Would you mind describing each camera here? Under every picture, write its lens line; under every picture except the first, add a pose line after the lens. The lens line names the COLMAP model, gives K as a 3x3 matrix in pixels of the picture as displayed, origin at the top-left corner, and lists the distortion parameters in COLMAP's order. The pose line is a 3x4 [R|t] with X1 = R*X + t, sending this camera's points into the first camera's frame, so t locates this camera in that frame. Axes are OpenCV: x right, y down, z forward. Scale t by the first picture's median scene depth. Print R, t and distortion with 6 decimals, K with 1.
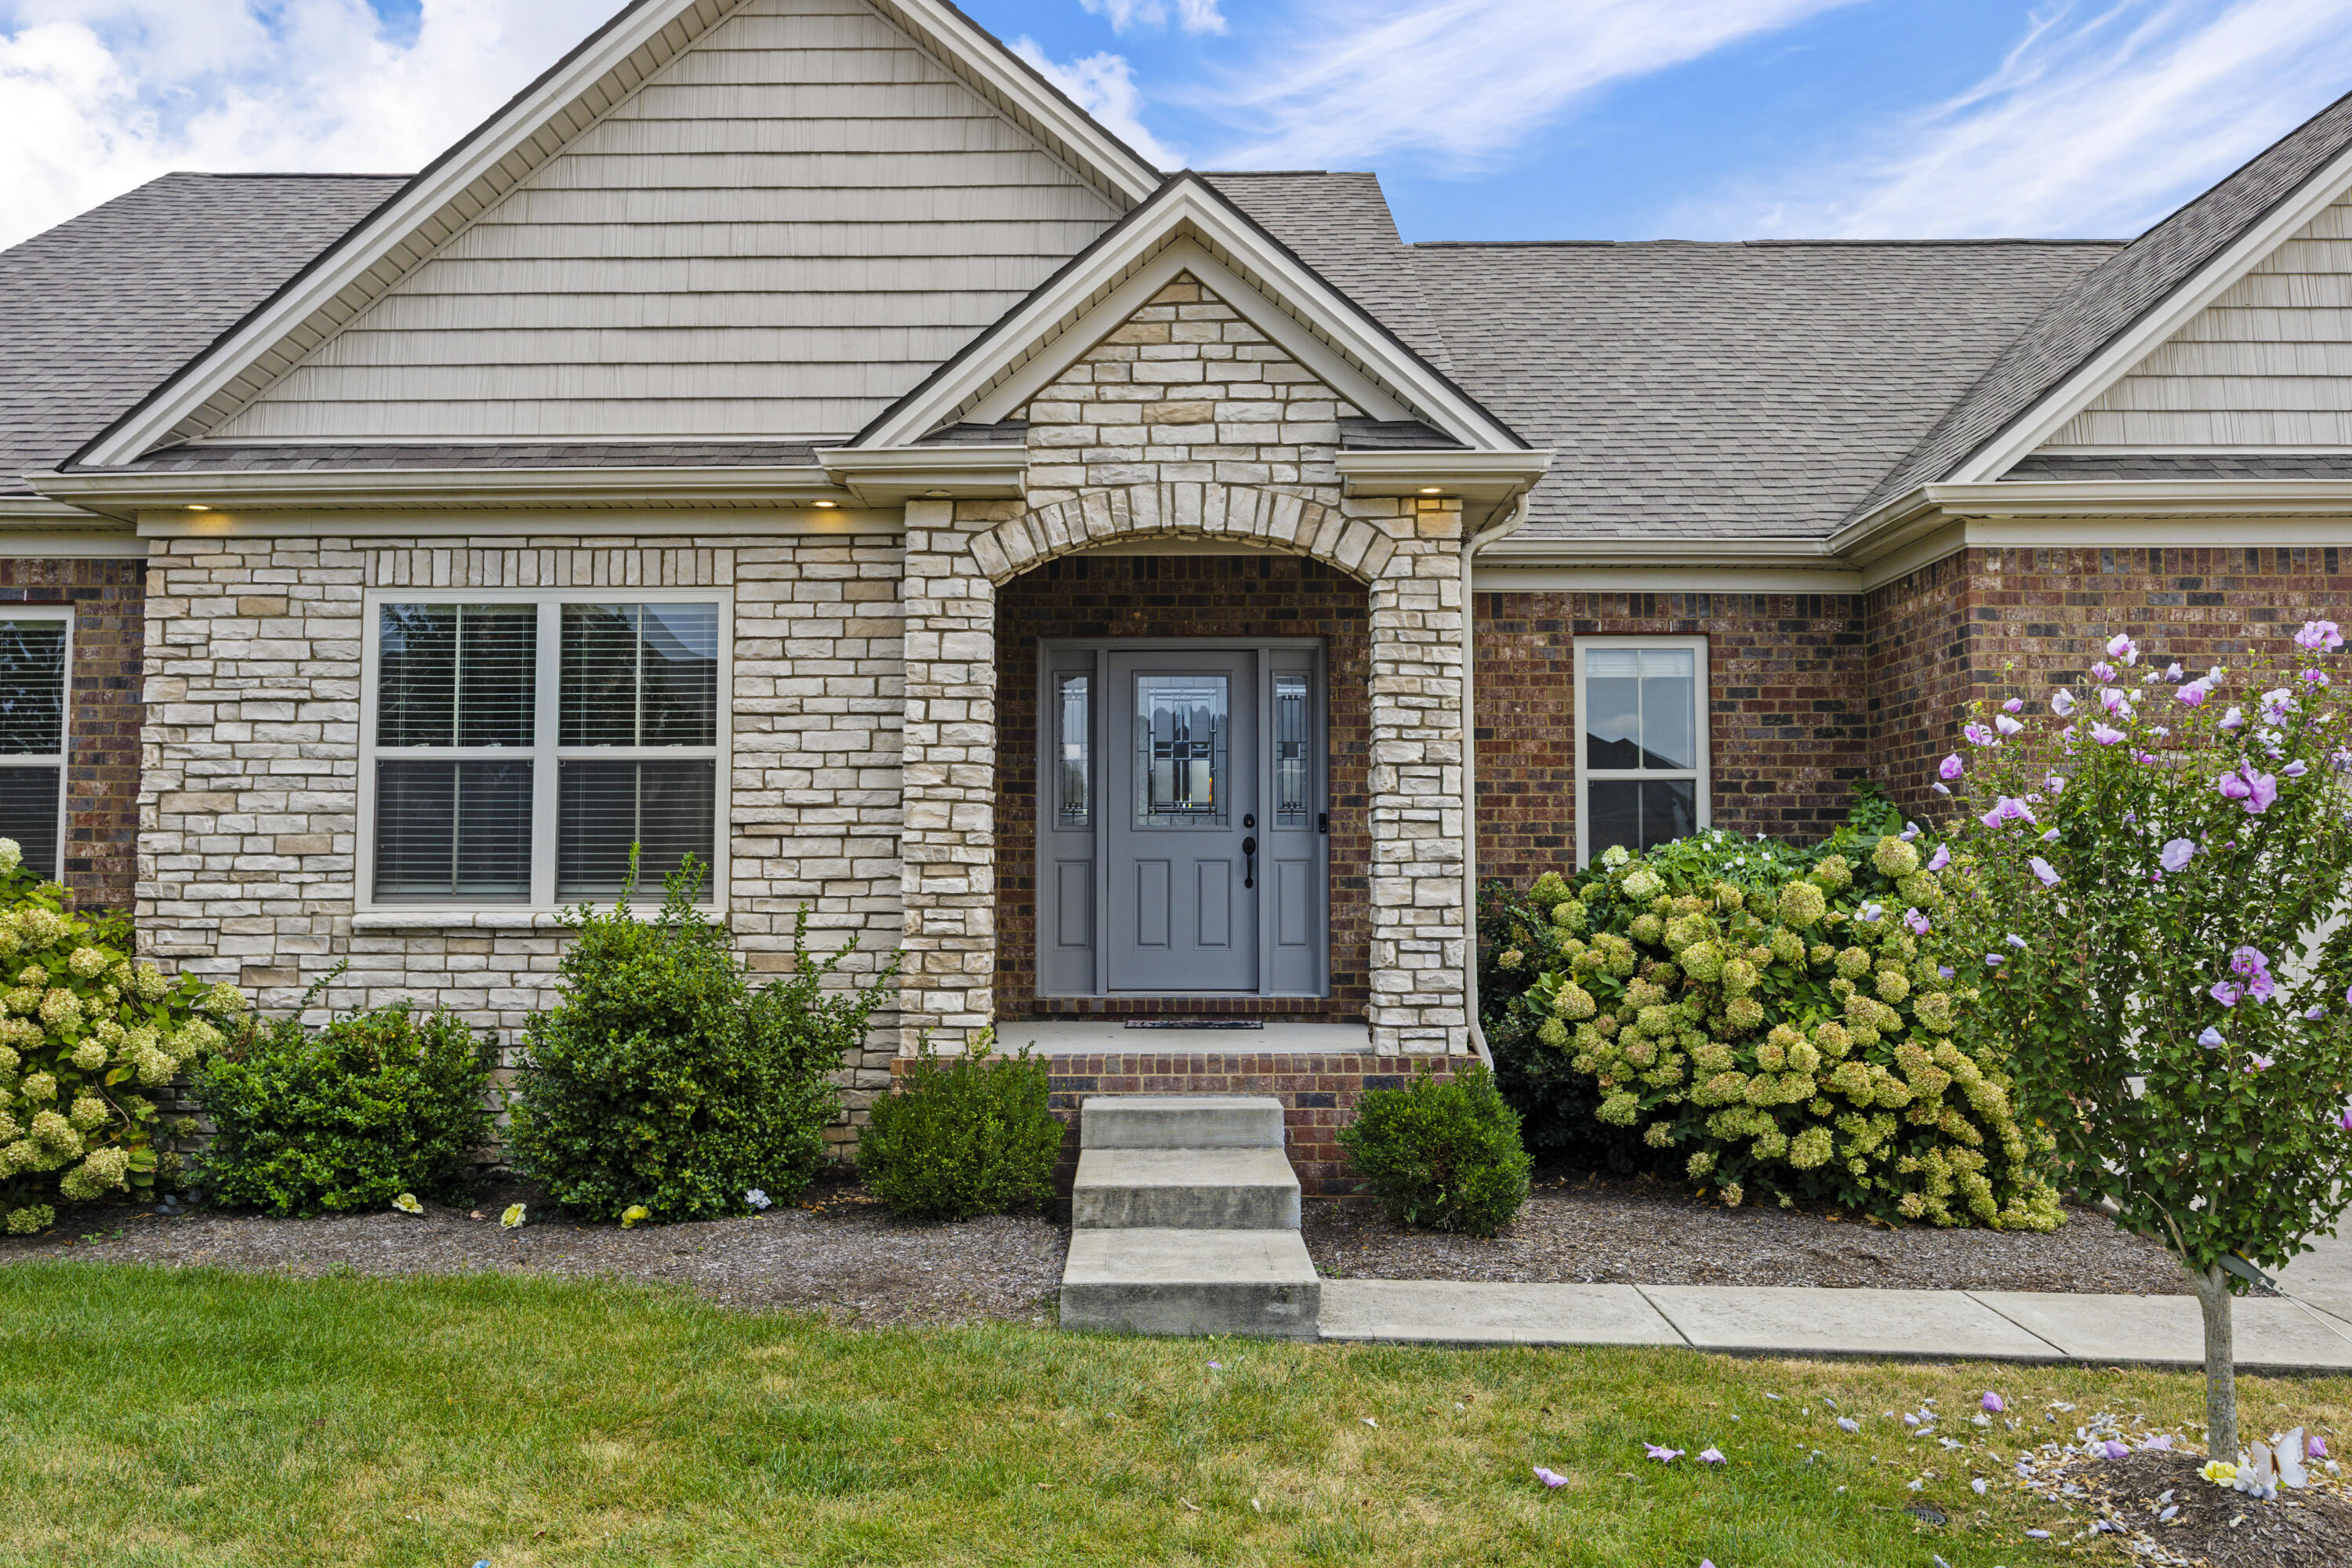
lens RADIAL K [[1888.4, 0, 1176.0], [0, 1888.4, 784.0], [0, 0, 1]] dist [-0.002657, 0.005004]
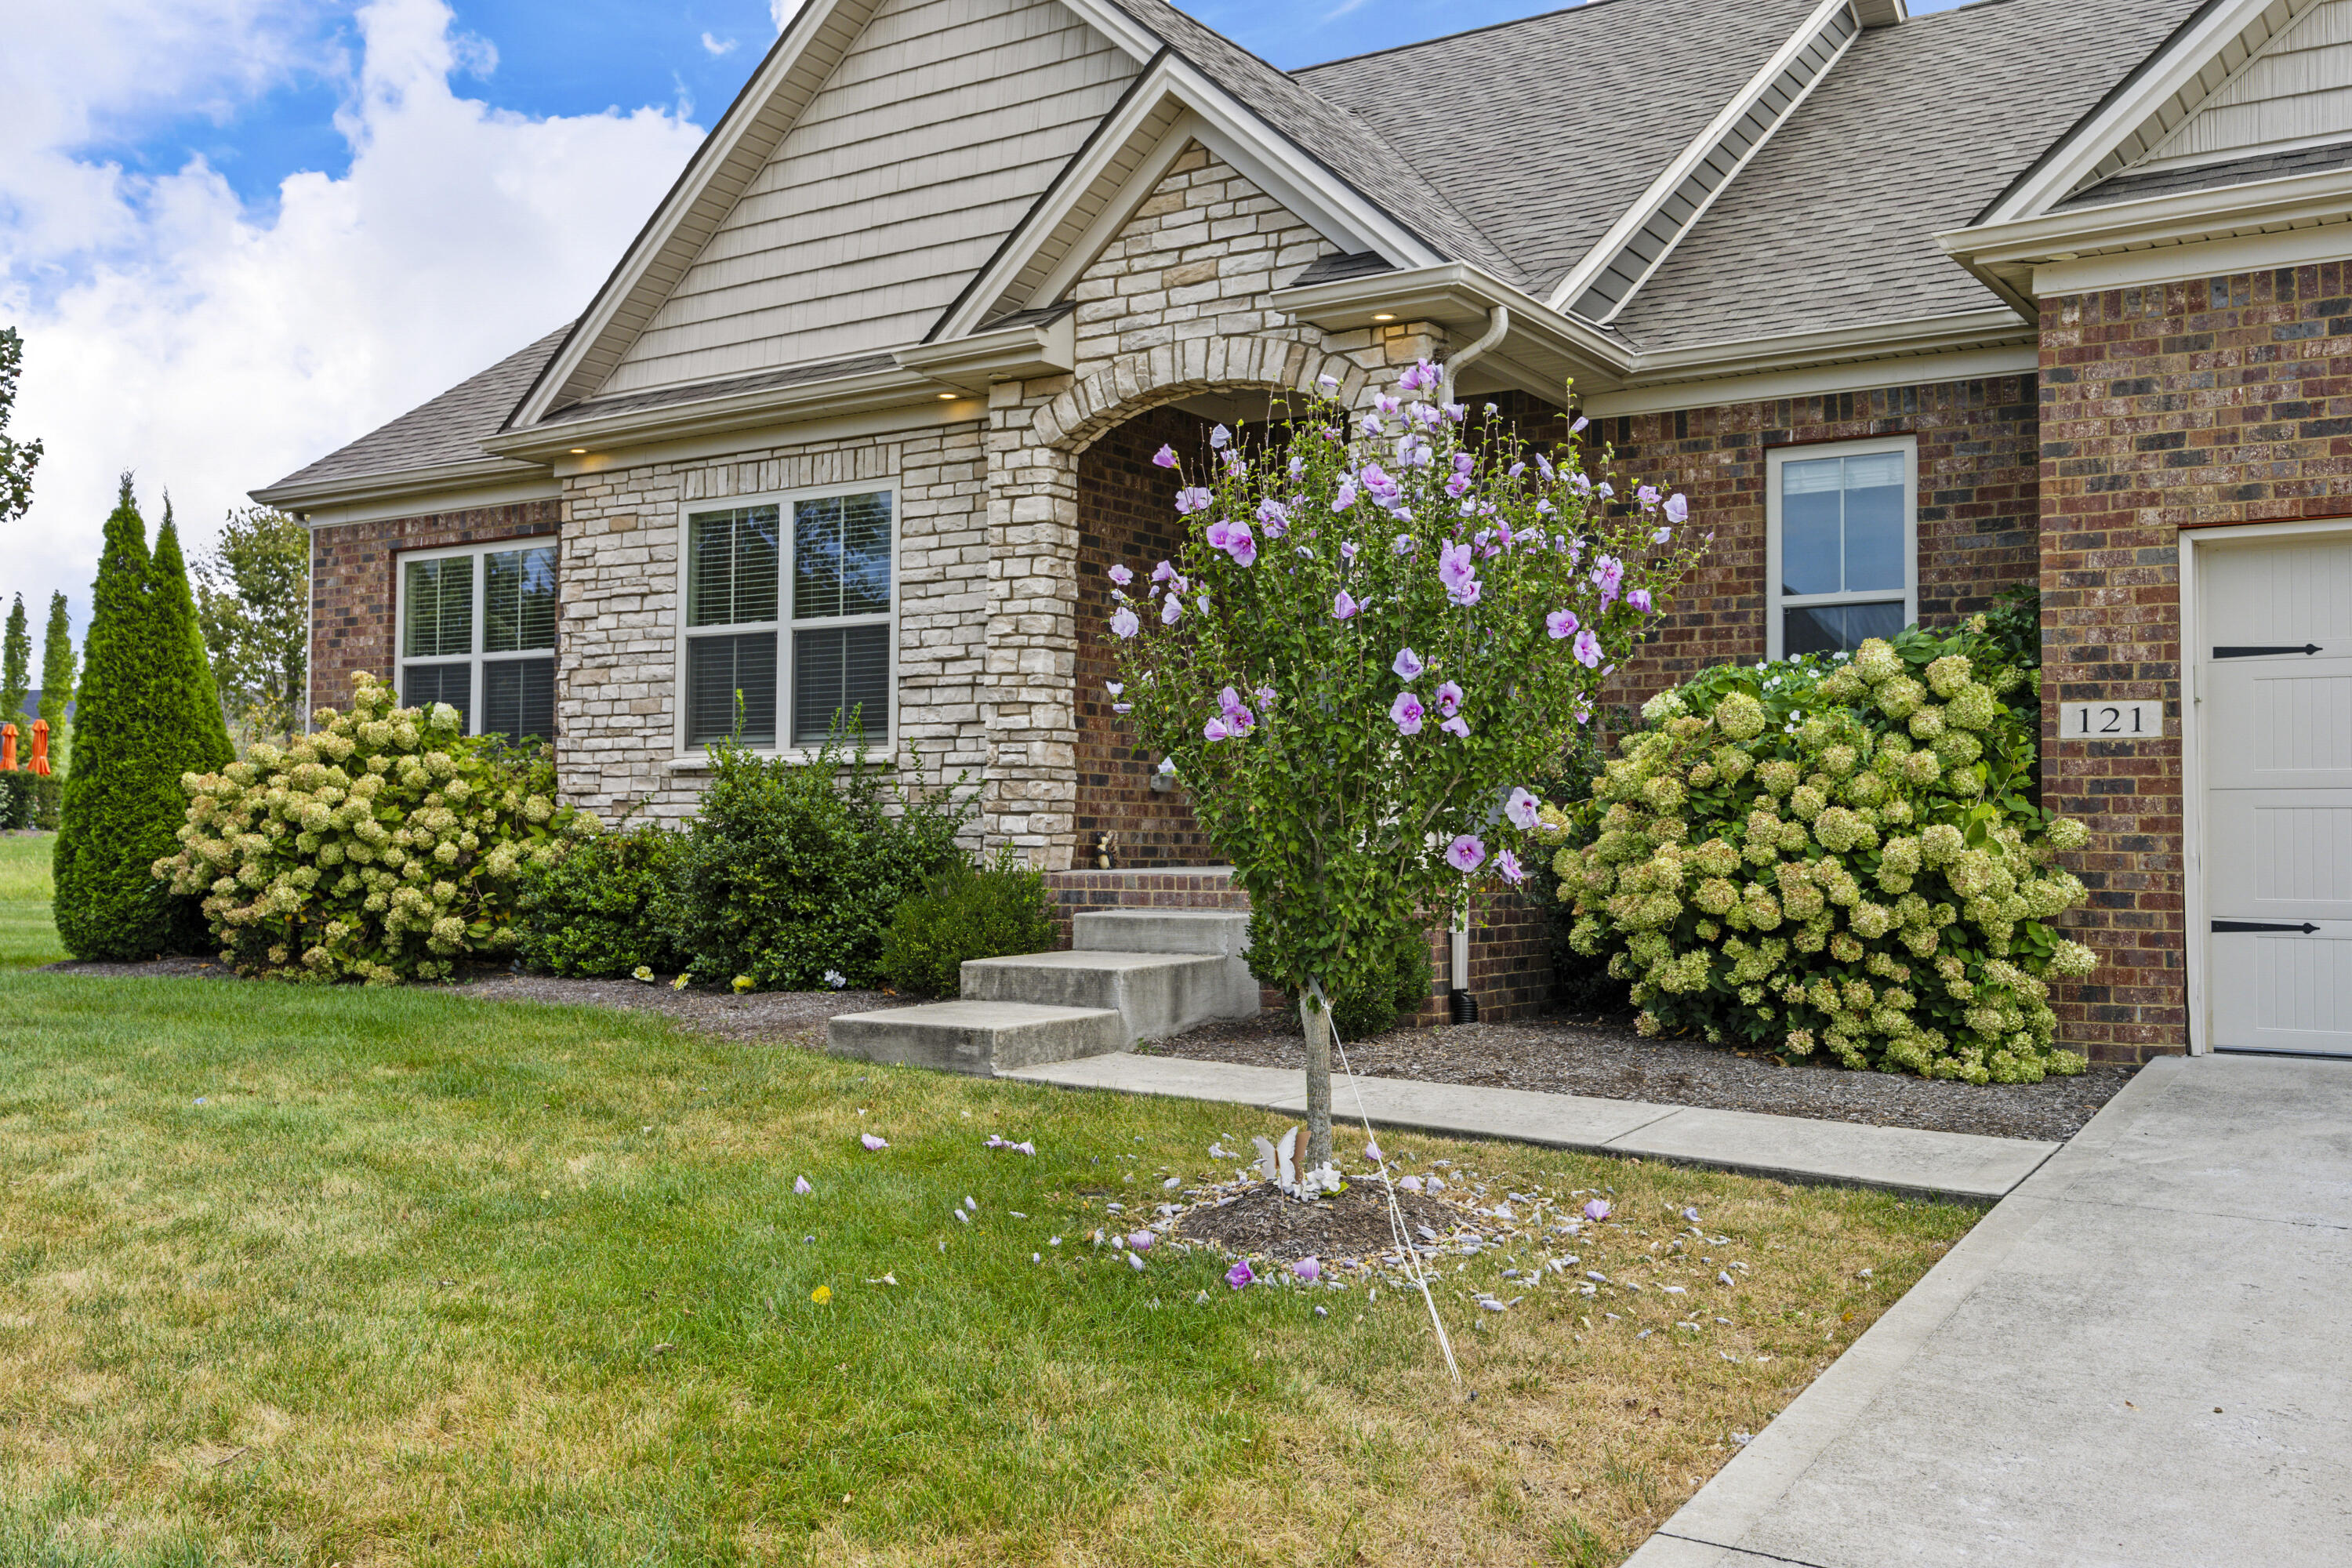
lens RADIAL K [[2136.8, 0, 1176.0], [0, 2136.8, 784.0], [0, 0, 1]] dist [-0.001499, 0.000540]
pose [[0.836378, -0.010047, -0.548061, 0.643167], [0.024949, 0.999494, 0.019751, 0.065963], [0.547585, -0.030193, 0.836205, -0.020447]]
